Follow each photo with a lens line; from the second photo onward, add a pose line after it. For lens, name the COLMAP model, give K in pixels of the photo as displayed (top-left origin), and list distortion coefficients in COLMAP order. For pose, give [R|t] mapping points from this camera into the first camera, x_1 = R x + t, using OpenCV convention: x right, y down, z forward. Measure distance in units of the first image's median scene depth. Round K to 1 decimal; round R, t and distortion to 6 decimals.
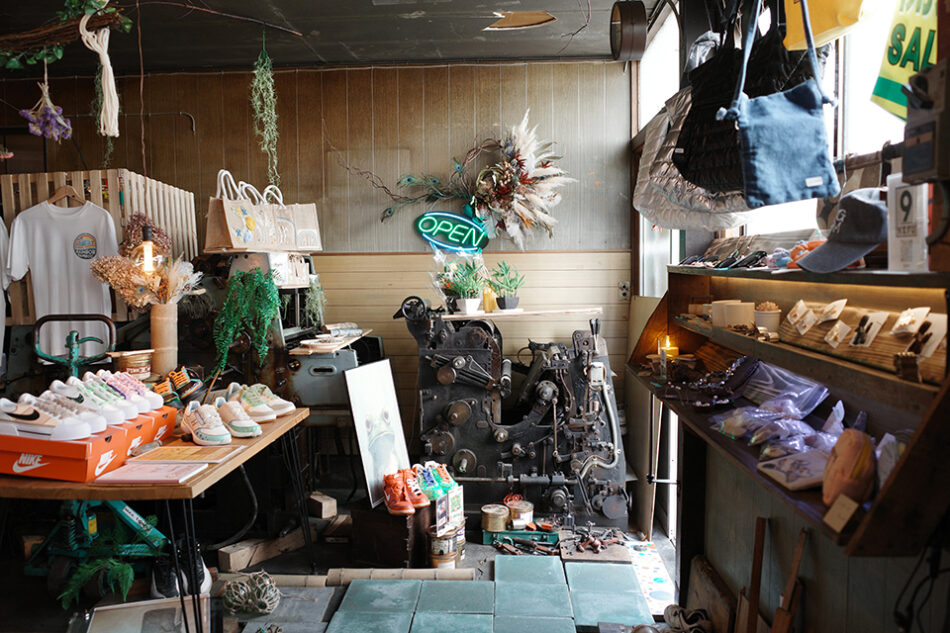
lens RADIAL K [[756.6, 0, 475.0], [0, 756.6, 316.5], [0, 0, 1]] dist [-0.064172, 0.073898]
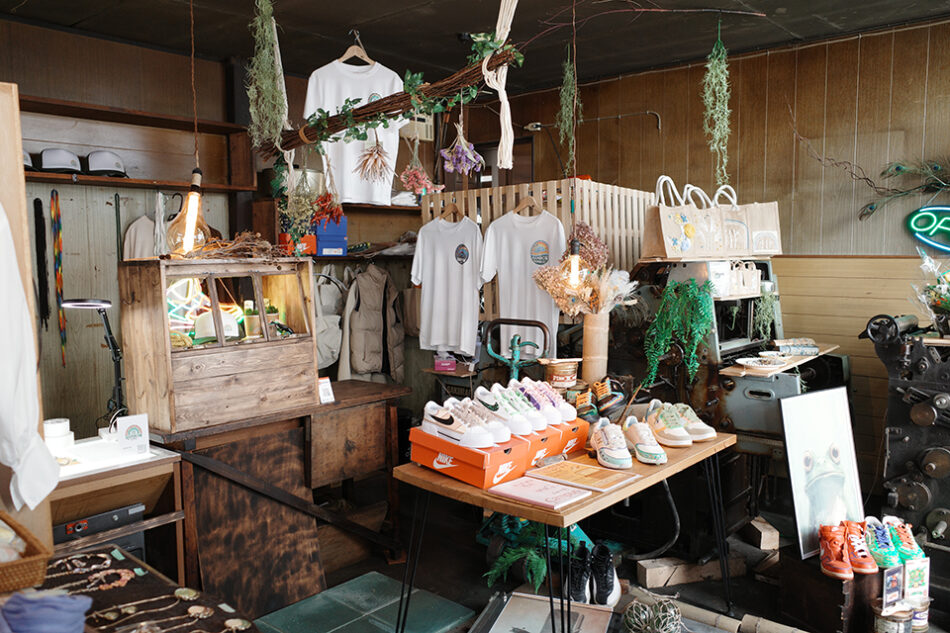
lens RADIAL K [[756.6, 0, 475.0], [0, 756.6, 316.5], [0, 0, 1]] dist [-0.064172, 0.073898]
pose [[0.783184, 0.062596, -0.618631, 0.082394], [-0.041551, 0.997965, 0.048377, -0.050745], [0.620400, -0.012183, 0.784191, 0.088826]]
